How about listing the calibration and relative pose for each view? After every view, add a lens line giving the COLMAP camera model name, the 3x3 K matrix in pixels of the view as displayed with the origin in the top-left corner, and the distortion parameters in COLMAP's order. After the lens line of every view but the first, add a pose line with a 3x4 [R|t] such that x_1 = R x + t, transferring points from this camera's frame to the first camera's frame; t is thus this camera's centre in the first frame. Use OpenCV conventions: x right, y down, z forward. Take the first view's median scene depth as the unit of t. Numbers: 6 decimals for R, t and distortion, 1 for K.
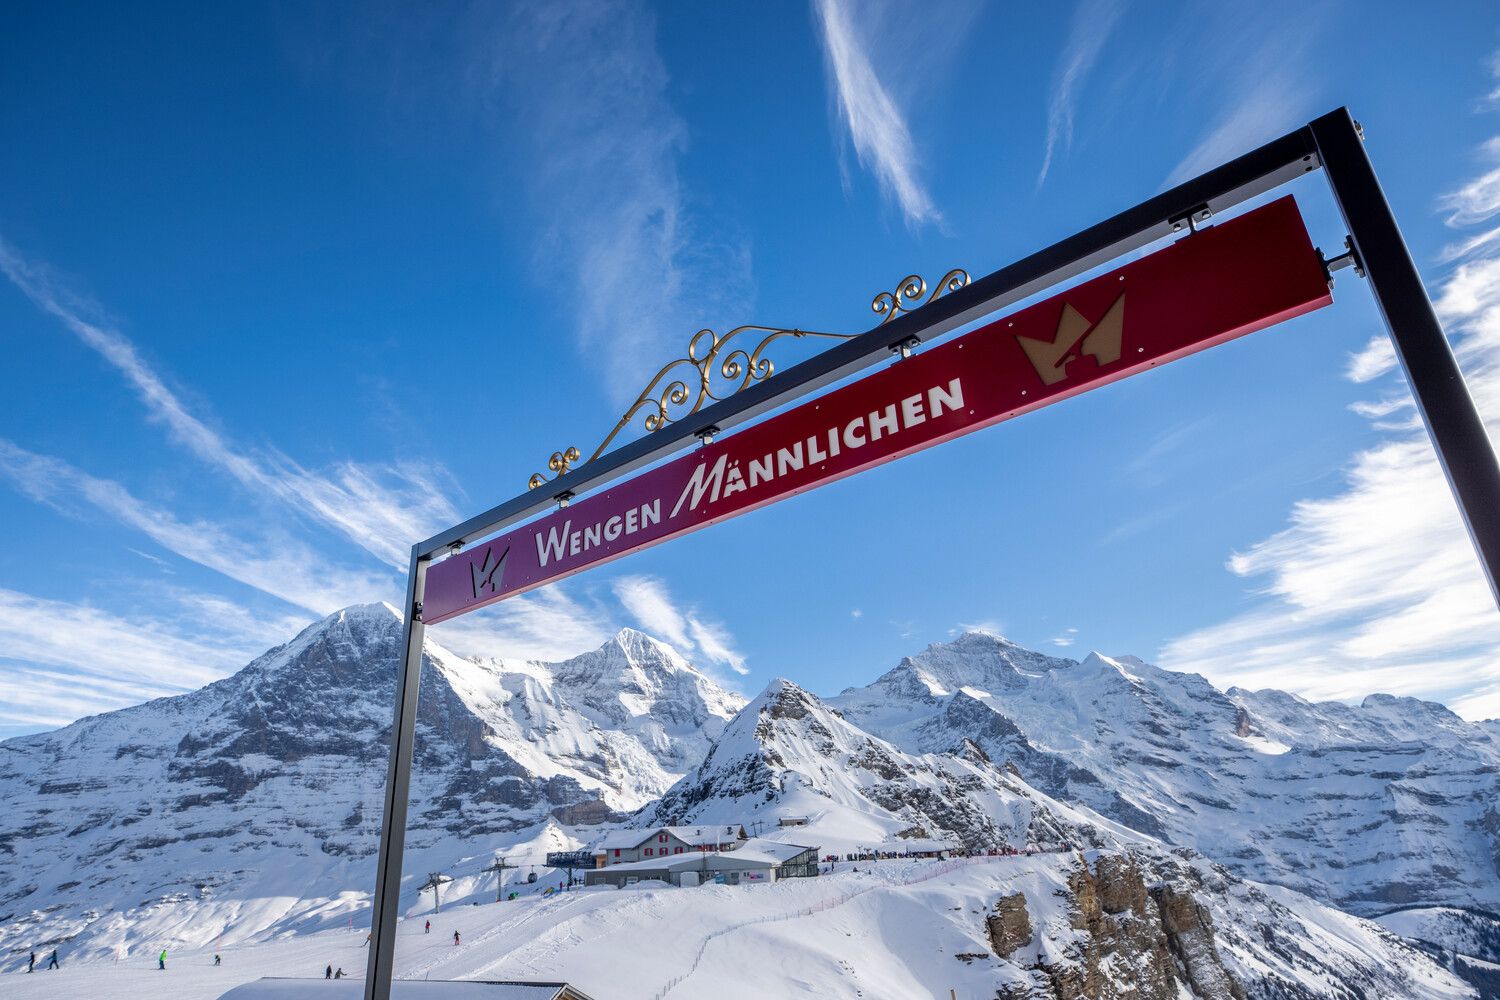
lens RADIAL K [[858.3, 0, 747.9], [0, 858.3, 498.4], [0, 0, 1]] dist [-0.024766, 0.017247]
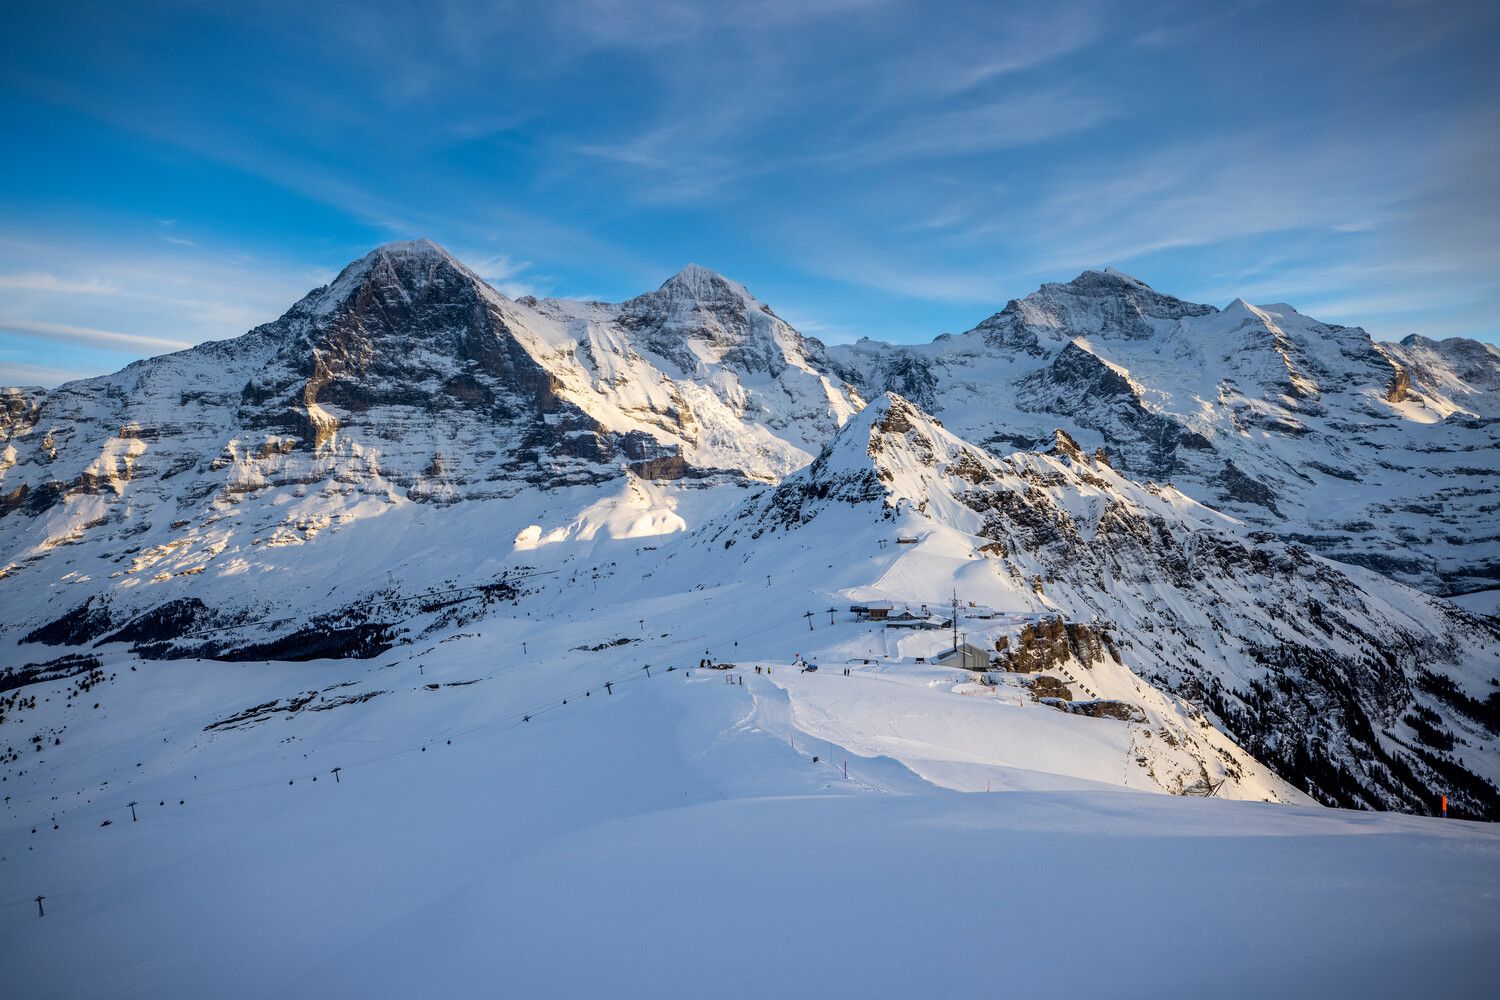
lens RADIAL K [[1035.3, 0, 742.7], [0, 1035.3, 514.2], [0, 0, 1]] dist [-0.011474, 0.037830]
pose [[0.997297, 0.027663, -0.068071, -0.016707], [0.001982, 0.915955, 0.401276, -0.056809], [0.073451, -0.400326, 0.913424, -0.092918]]
